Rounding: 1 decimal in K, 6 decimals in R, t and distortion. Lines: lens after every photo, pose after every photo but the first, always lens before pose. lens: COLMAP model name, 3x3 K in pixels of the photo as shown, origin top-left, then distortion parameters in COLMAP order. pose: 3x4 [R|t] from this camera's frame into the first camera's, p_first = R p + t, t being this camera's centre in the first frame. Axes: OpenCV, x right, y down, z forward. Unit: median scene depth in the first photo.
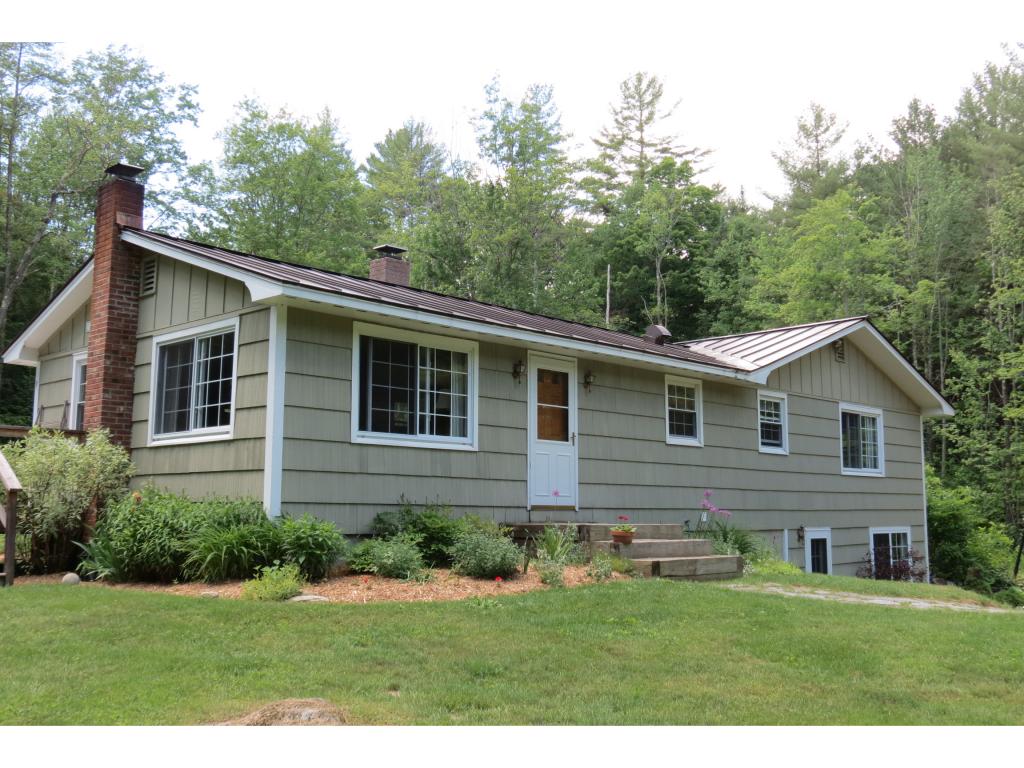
lens RADIAL K [[1014.1, 0, 512.0], [0, 1014.1, 384.0], [0, 0, 1]] dist [-0.005960, -0.011162]
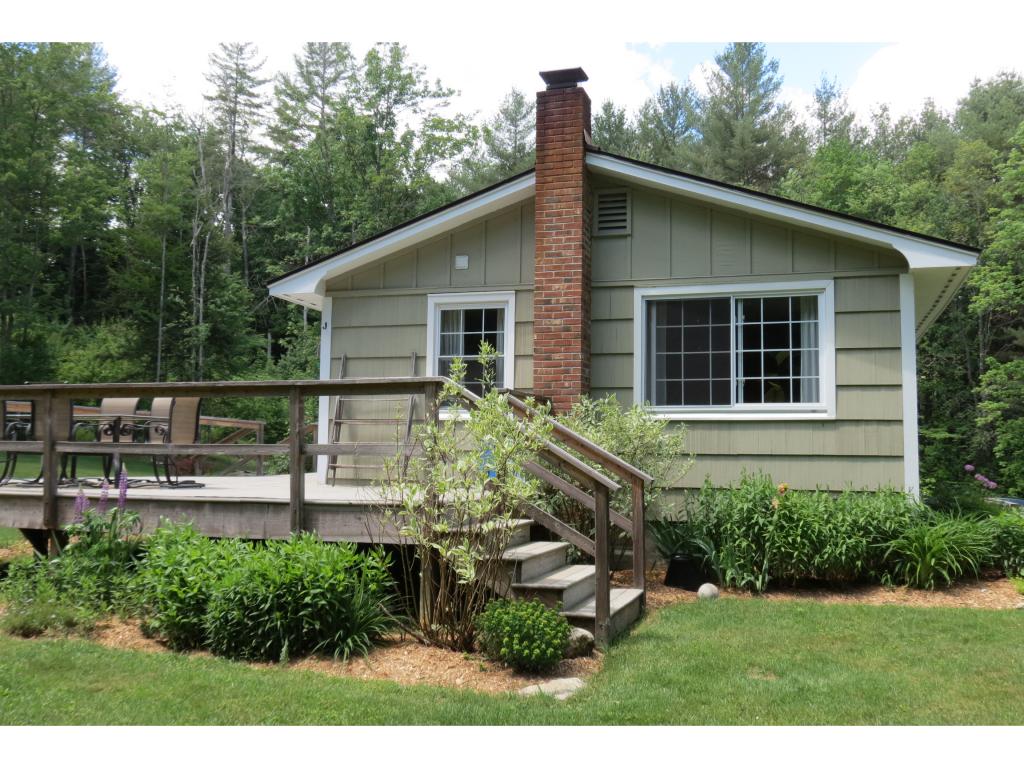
lens RADIAL K [[959.0, 0, 512.0], [0, 959.0, 384.0], [0, 0, 1]] dist [-0.062953, -0.002577]
pose [[0.911574, 0.044063, 0.408767, -0.755159], [-0.064270, 0.997289, 0.035825, 0.010189], [-0.406081, -0.058928, 0.911935, 0.320739]]
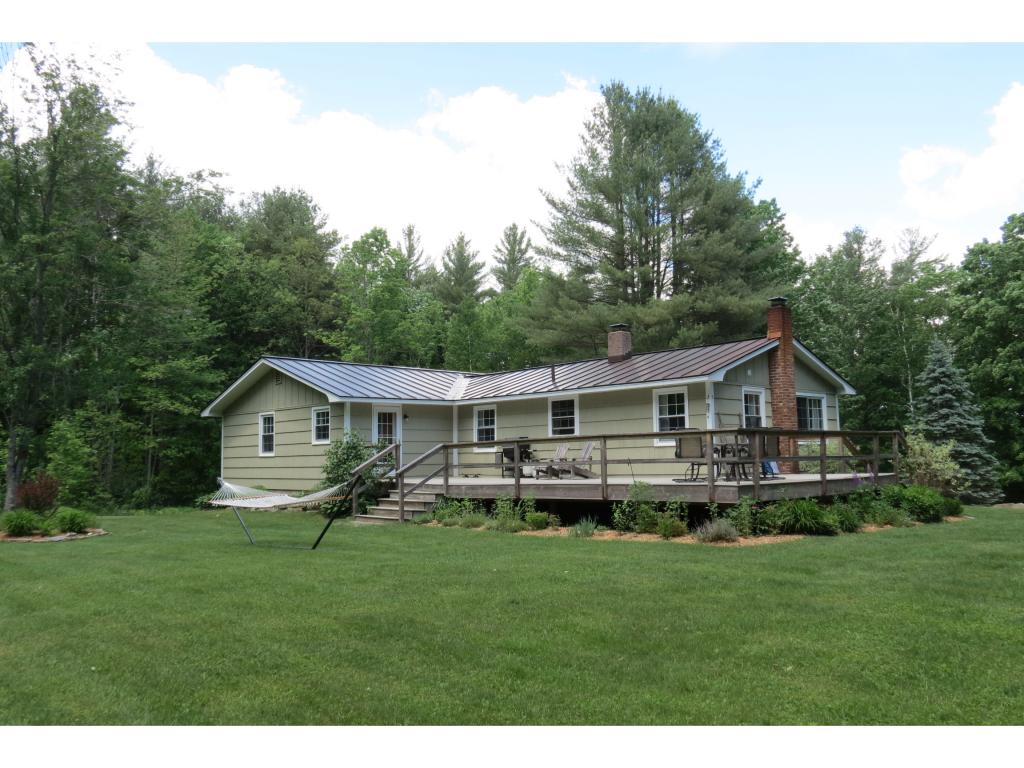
lens RADIAL K [[849.7, 0, 512.0], [0, 849.7, 384.0], [0, 0, 1]] dist [-0.004073, -0.002817]
pose [[0.069976, 0.091907, 0.993306, -2.090607], [-0.102154, 0.991172, -0.084513, 0.141571], [-0.992304, -0.095556, 0.078747, 1.413279]]
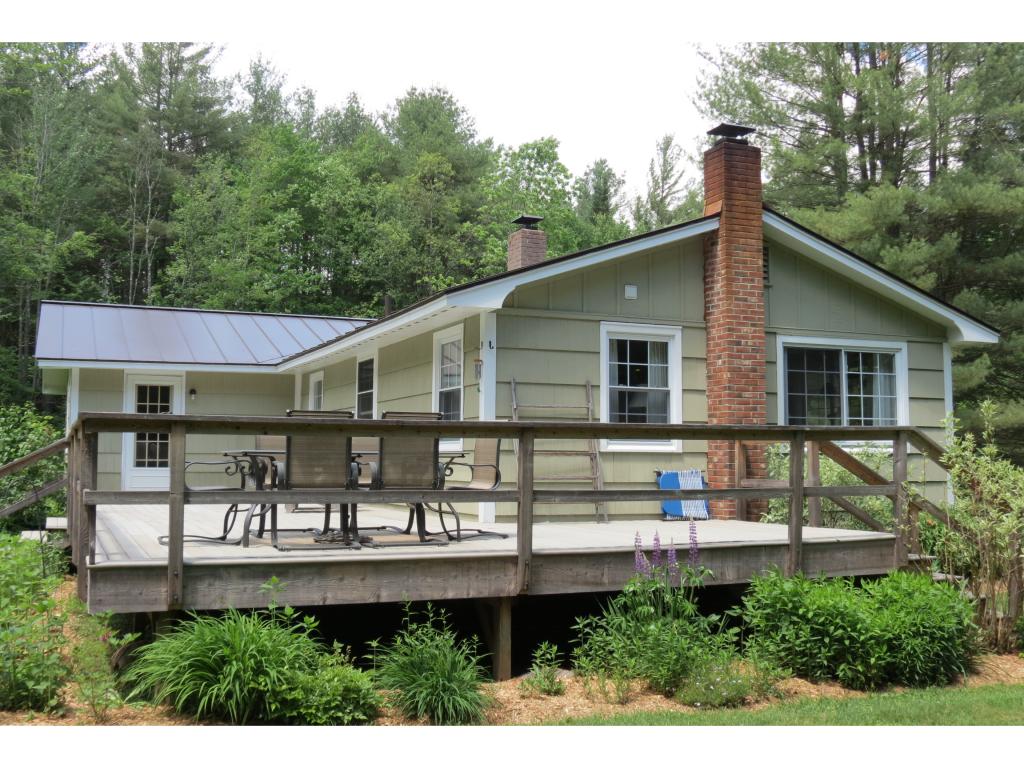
lens RADIAL K [[1088.4, 0, 512.0], [0, 1088.4, 384.0], [0, 0, 1]] dist [-0.019492, -0.001449]
pose [[0.409428, 0.068520, 0.909766, -1.343997], [-0.115262, 0.993071, -0.022923, 0.048850], [-0.905032, -0.095476, 0.414489, 0.795199]]
